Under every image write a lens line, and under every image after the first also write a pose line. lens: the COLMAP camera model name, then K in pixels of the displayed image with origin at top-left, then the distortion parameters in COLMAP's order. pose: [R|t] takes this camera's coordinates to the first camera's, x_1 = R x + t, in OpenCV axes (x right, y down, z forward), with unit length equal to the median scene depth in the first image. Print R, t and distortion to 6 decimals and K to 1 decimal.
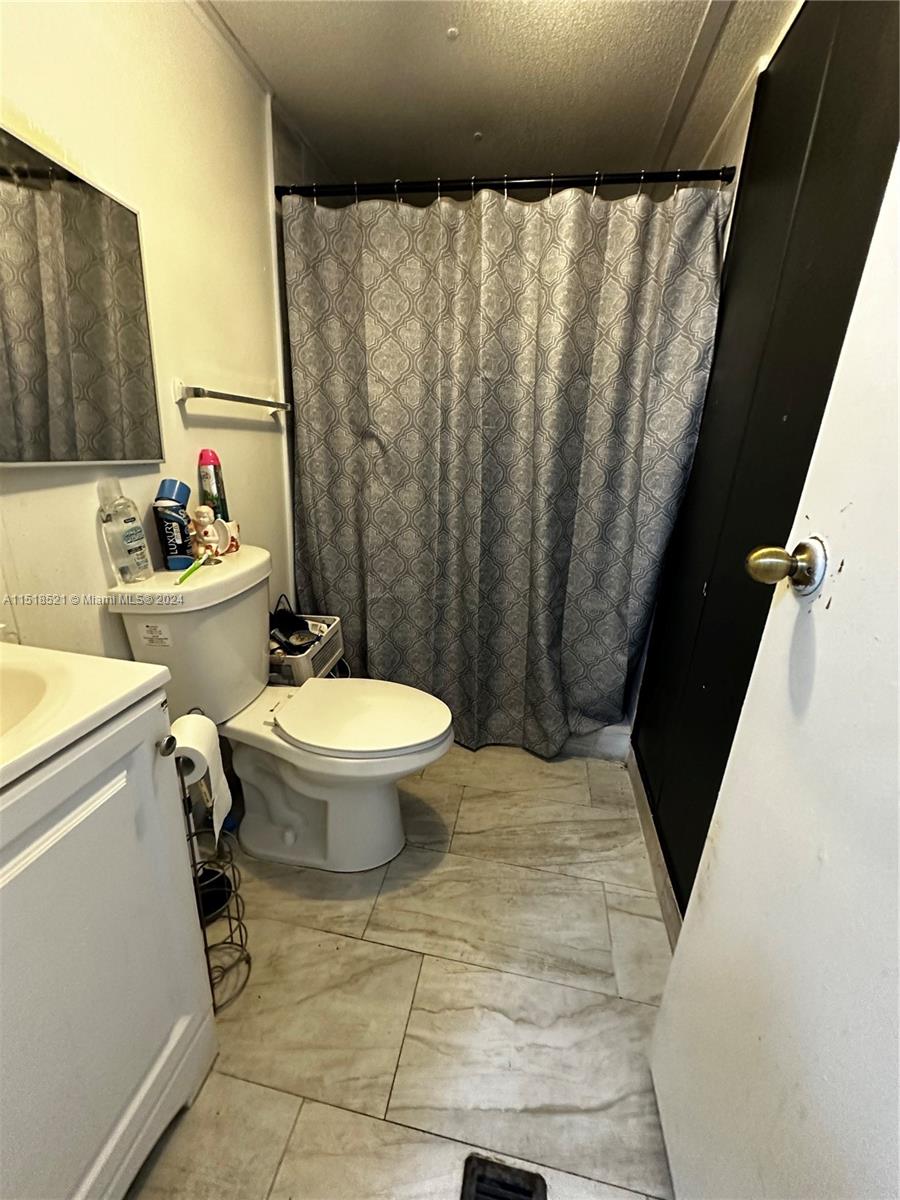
lens RADIAL K [[481.9, 0, 447.3], [0, 481.9, 596.6], [0, 0, 1]] dist [0.001460, 0.000289]
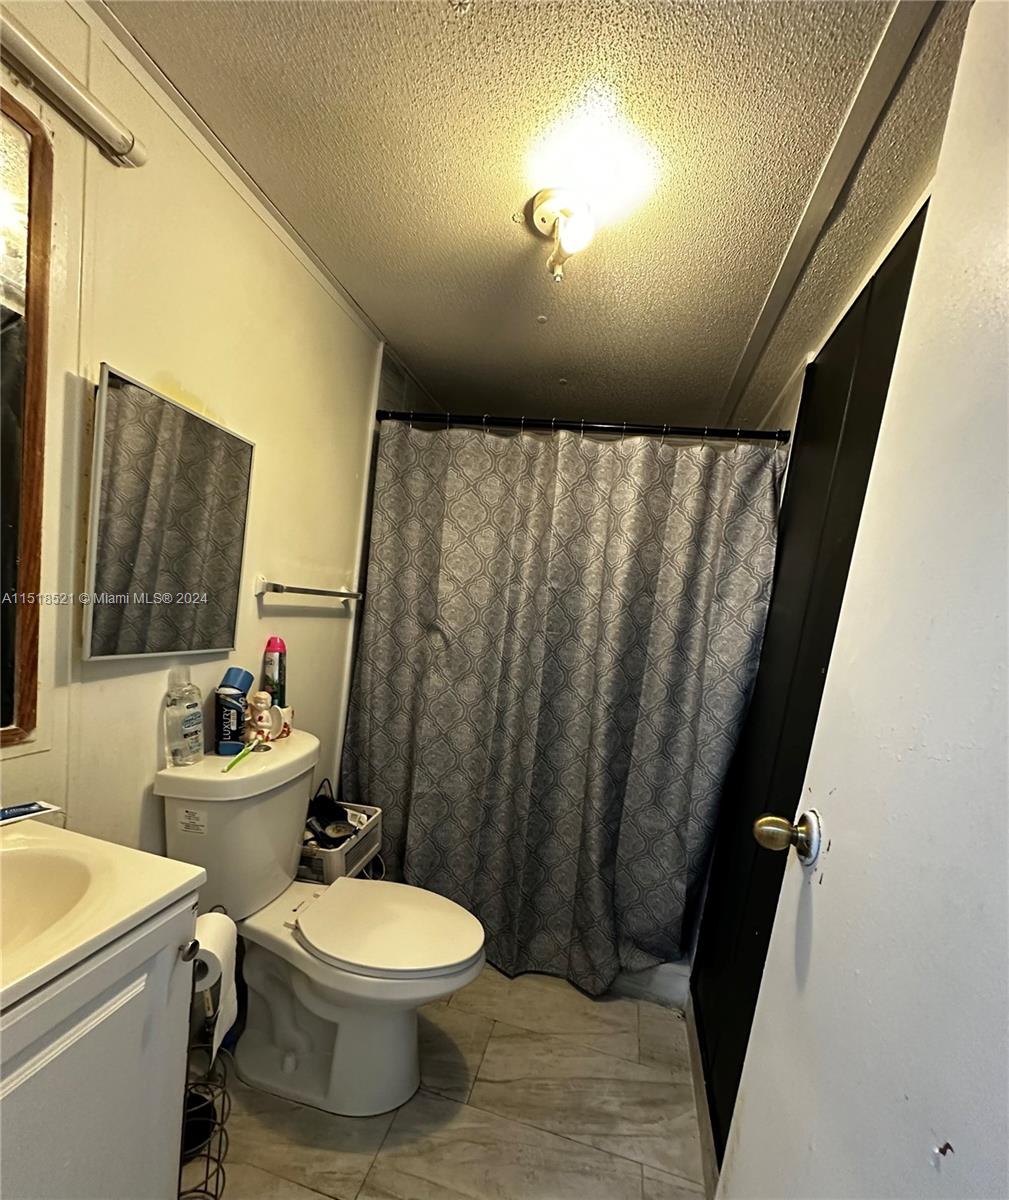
lens RADIAL K [[542.7, 0, 505.5], [0, 542.7, 666.6], [0, 0, 1]] dist [0.000063, 0.001099]
pose [[0.995468, 0.089870, -0.031093, 0.031221], [-0.094200, 0.976676, -0.192952, -0.056280], [0.013027, 0.195007, 0.980715, -0.111319]]
